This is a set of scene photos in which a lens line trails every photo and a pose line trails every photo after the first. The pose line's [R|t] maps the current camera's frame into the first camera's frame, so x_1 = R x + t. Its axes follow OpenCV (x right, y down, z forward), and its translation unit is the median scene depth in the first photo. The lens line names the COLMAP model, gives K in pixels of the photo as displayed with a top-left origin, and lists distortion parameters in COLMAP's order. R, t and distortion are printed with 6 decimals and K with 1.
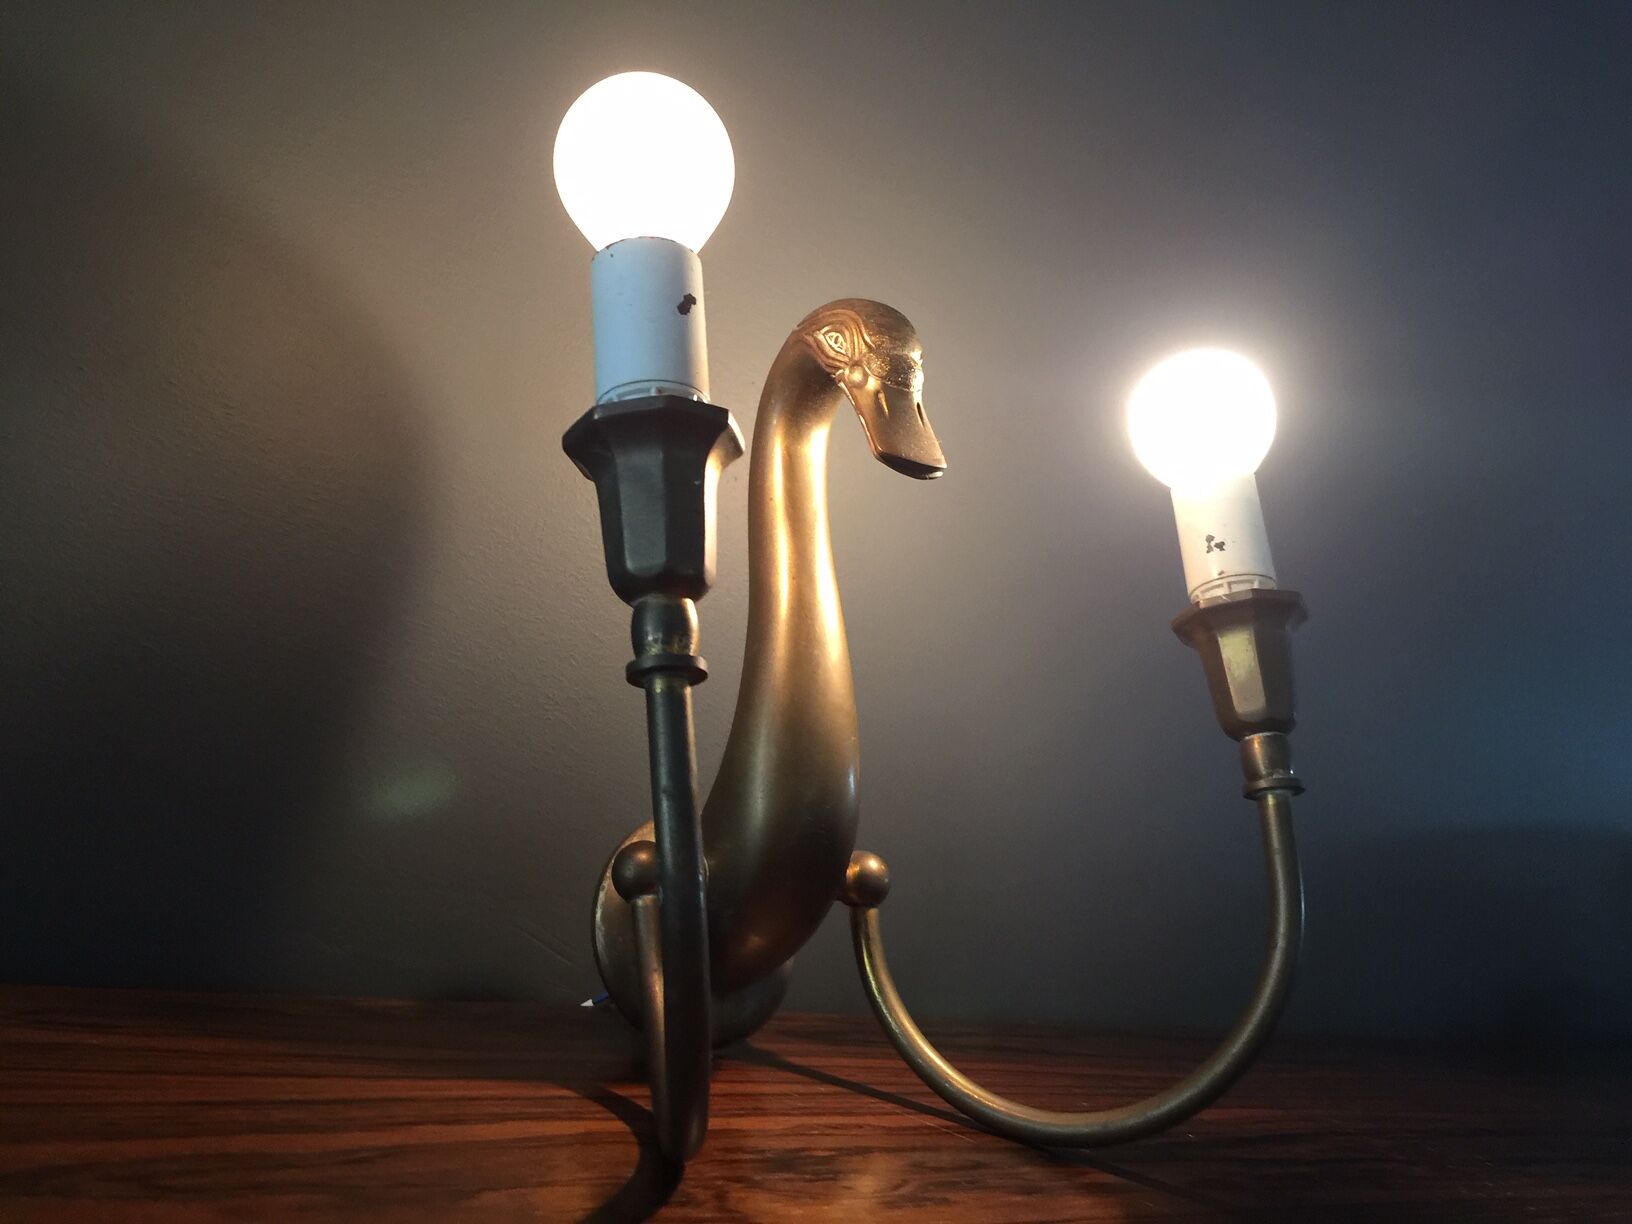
lens RADIAL K [[1411.4, 0, 815.5], [0, 1411.4, 585.3], [0, 0, 1]] dist [0.051077, -0.005263]
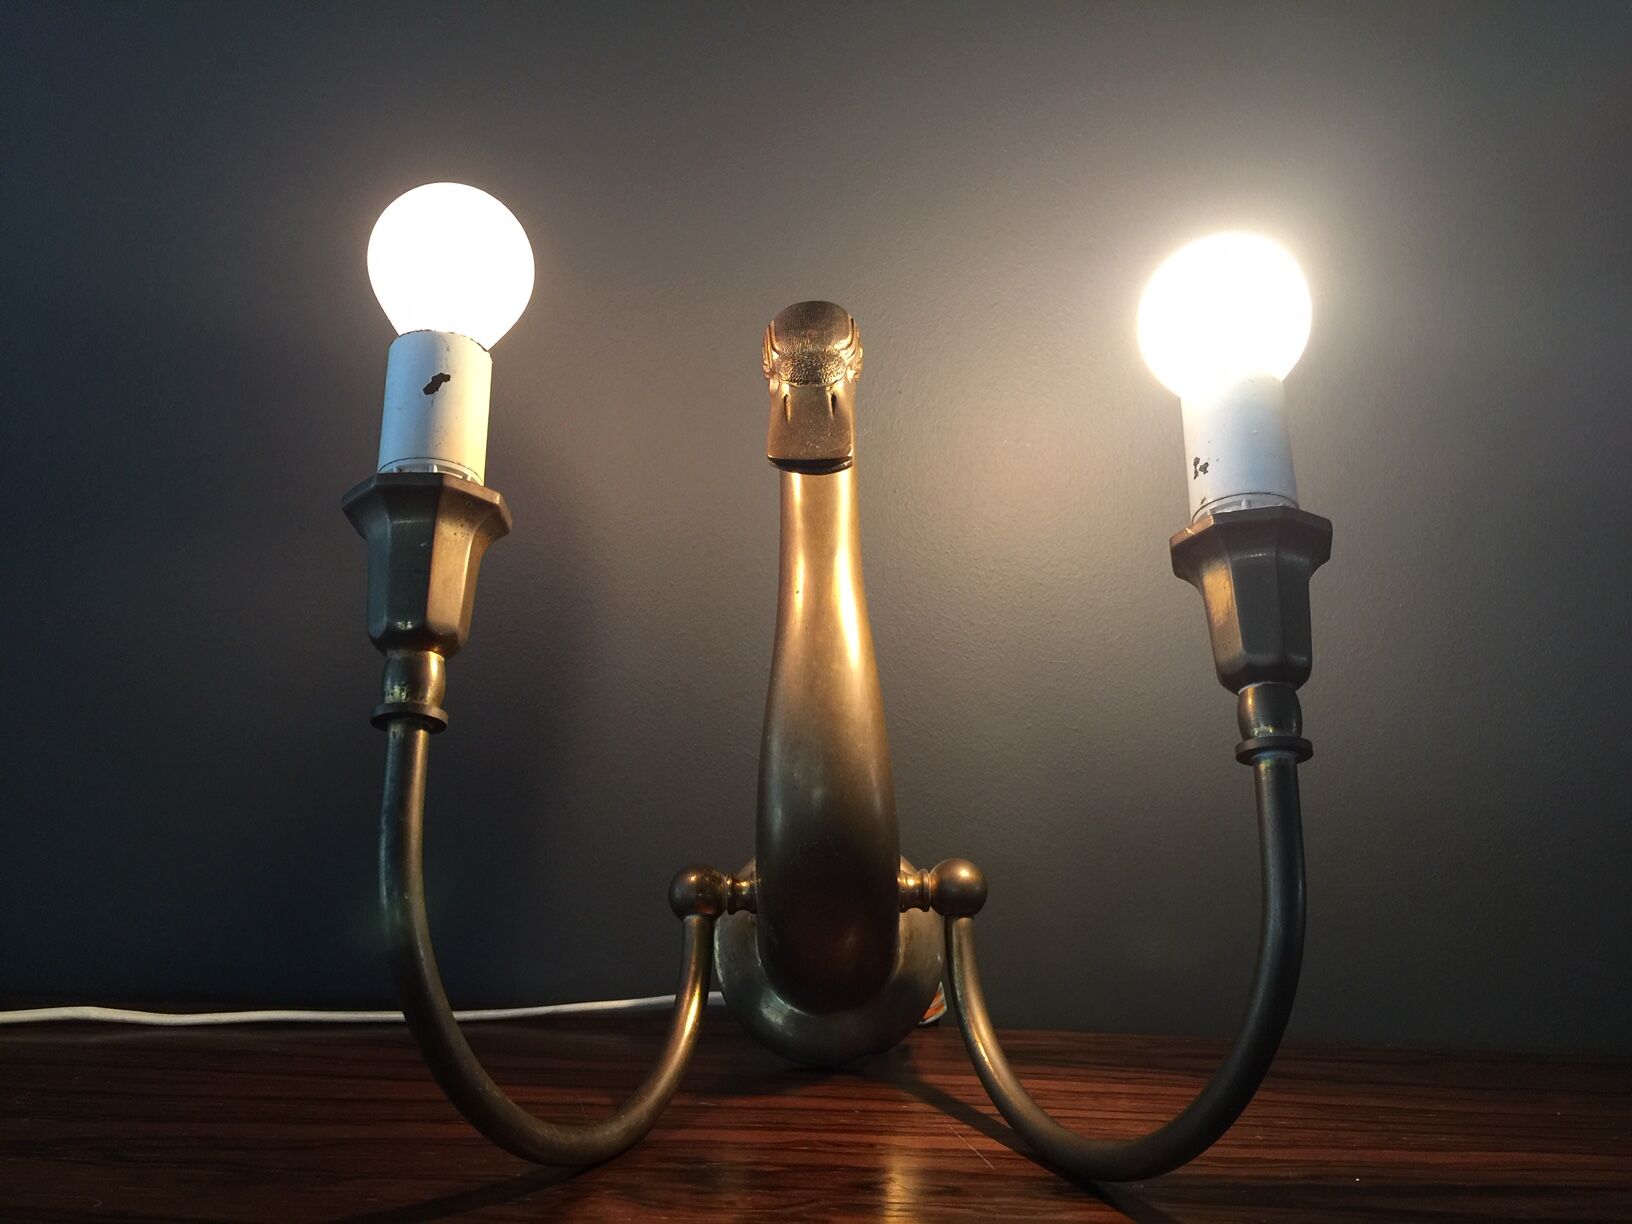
lens RADIAL K [[1411.2, 0, 810.2], [0, 1411.2, 601.8], [0, 0, 1]] dist [0.078728, -0.104437]
pose [[0.817208, -0.166079, -0.551896, 0.566479], [0.164261, 0.984982, -0.053180, 0.058418], [0.552440, -0.047196, 0.832216, 0.179861]]
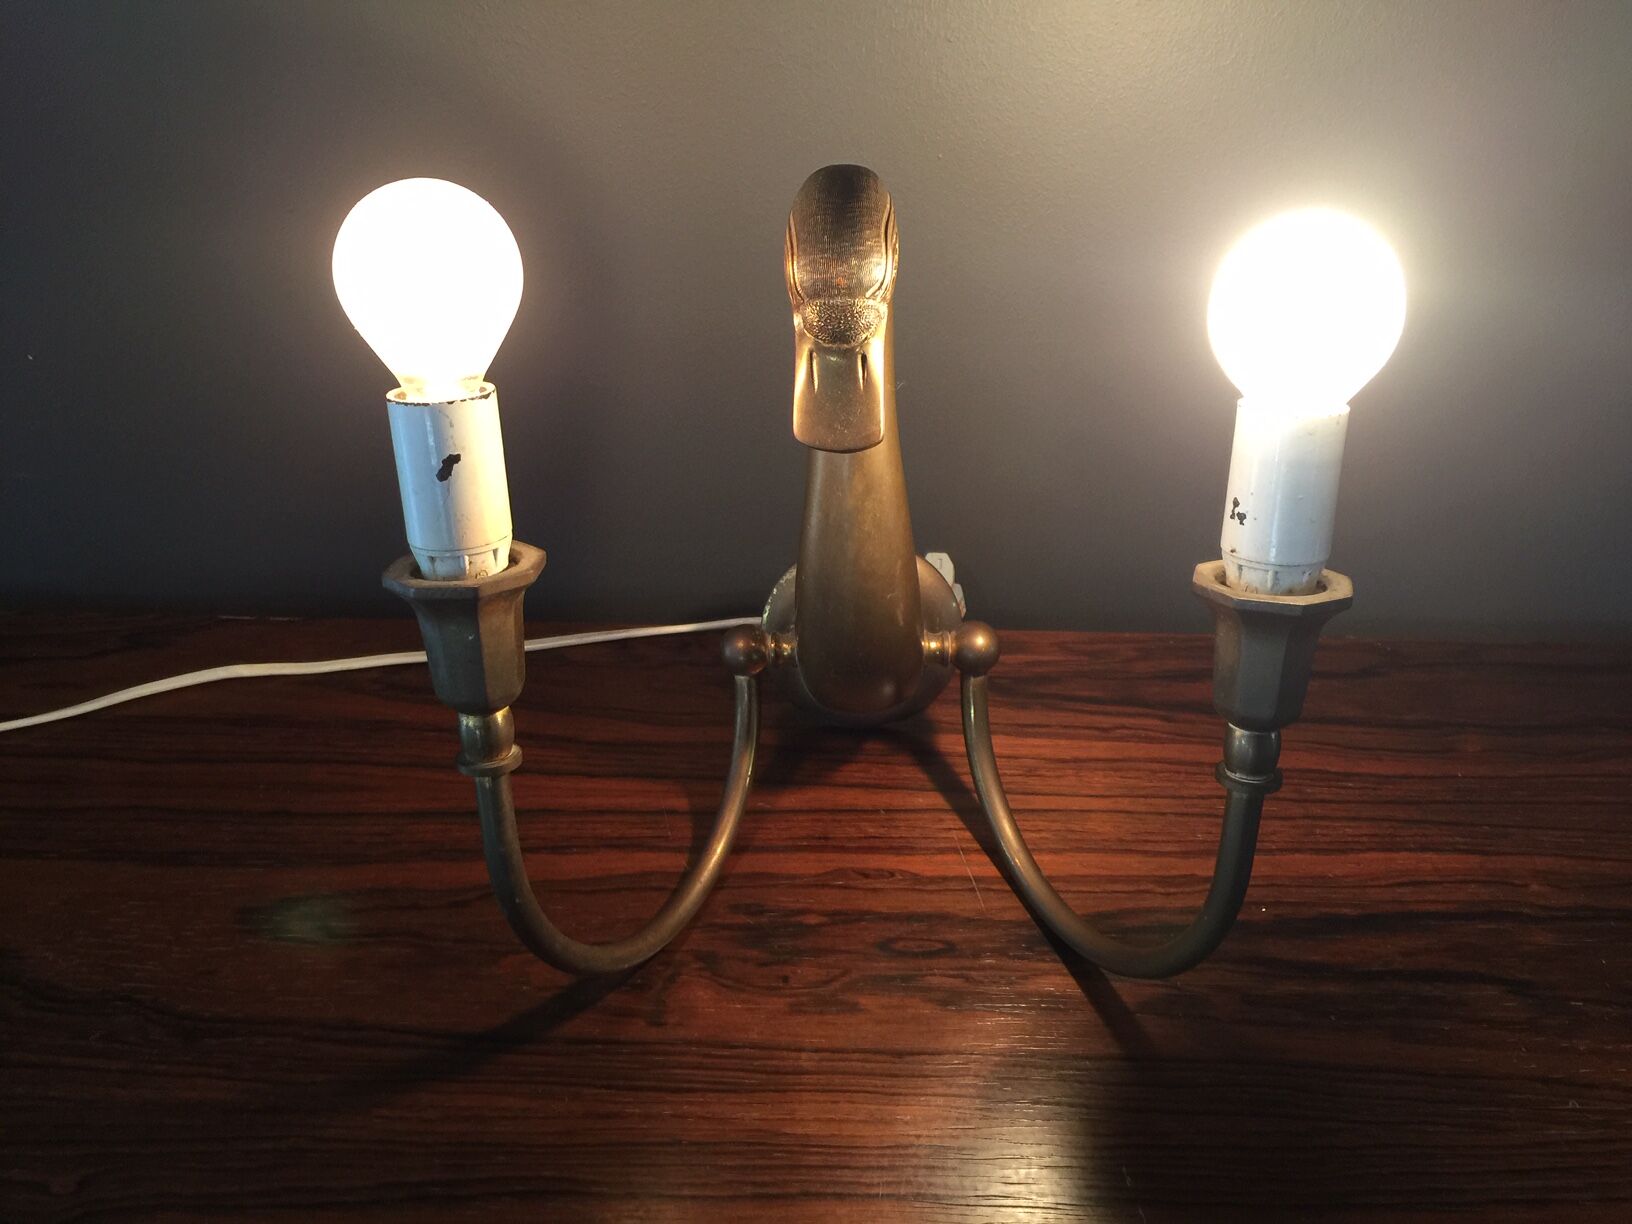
lens RADIAL K [[1411.2, 0, 810.2], [0, 1411.2, 601.8], [0, 0, 1]] dist [0.078728, -0.104437]
pose [[0.799308, 0.254344, -0.544440, 0.565764], [0.187869, 0.754826, 0.628445, -0.573544], [0.570799, -0.604605, 0.555555, 0.392283]]
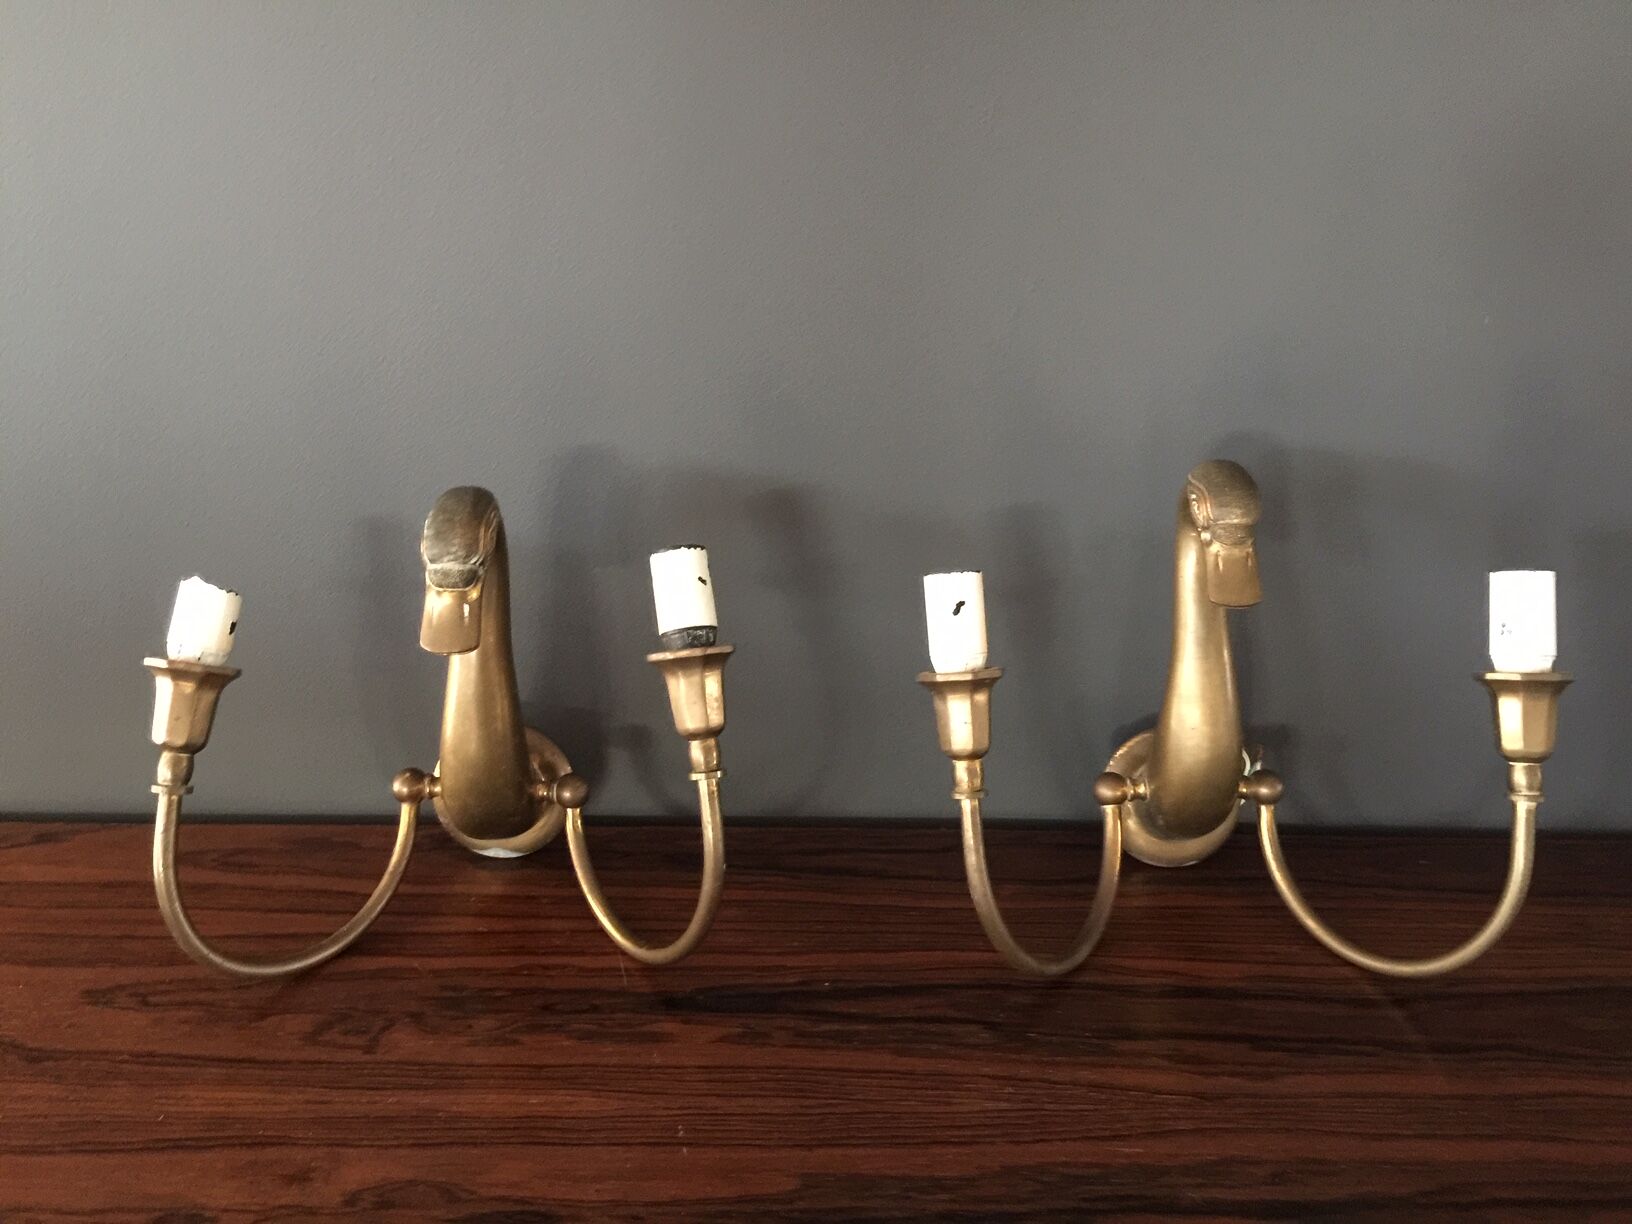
lens RADIAL K [[1409.8, 0, 802.5], [0, 1409.8, 608.9], [0, 0, 1]] dist [0.077173, -0.118014]
pose [[0.806020, 0.067257, -0.588054, 1.197105], [0.191646, 0.910346, 0.366799, -0.570443], [0.560003, -0.408345, 0.720868, 0.089771]]
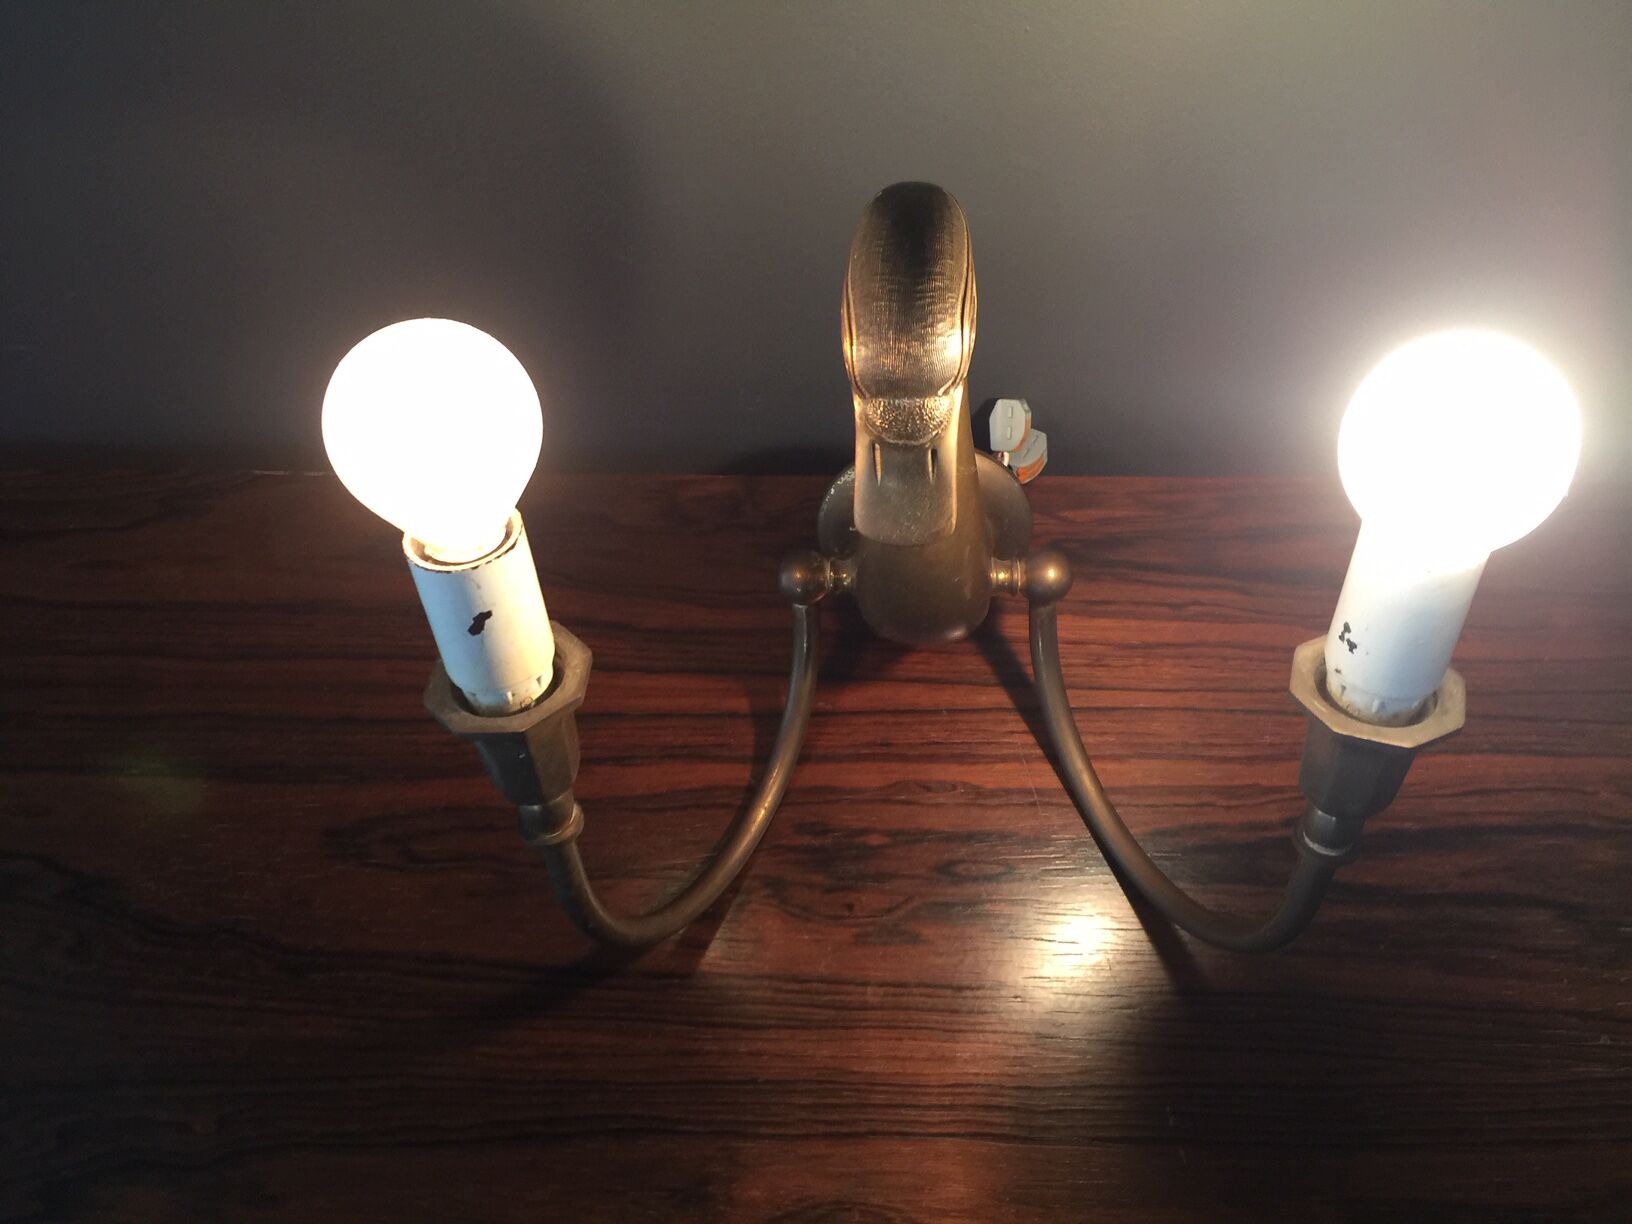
lens RADIAL K [[1411.2, 0, 810.2], [0, 1411.2, 601.8], [0, 0, 1]] dist [0.078728, -0.104437]
pose [[0.786490, 0.430049, -0.443273, 0.398505], [0.225648, 0.468023, 0.854422, -0.765951], [0.574906, -0.772018, 0.271056, 0.681474]]
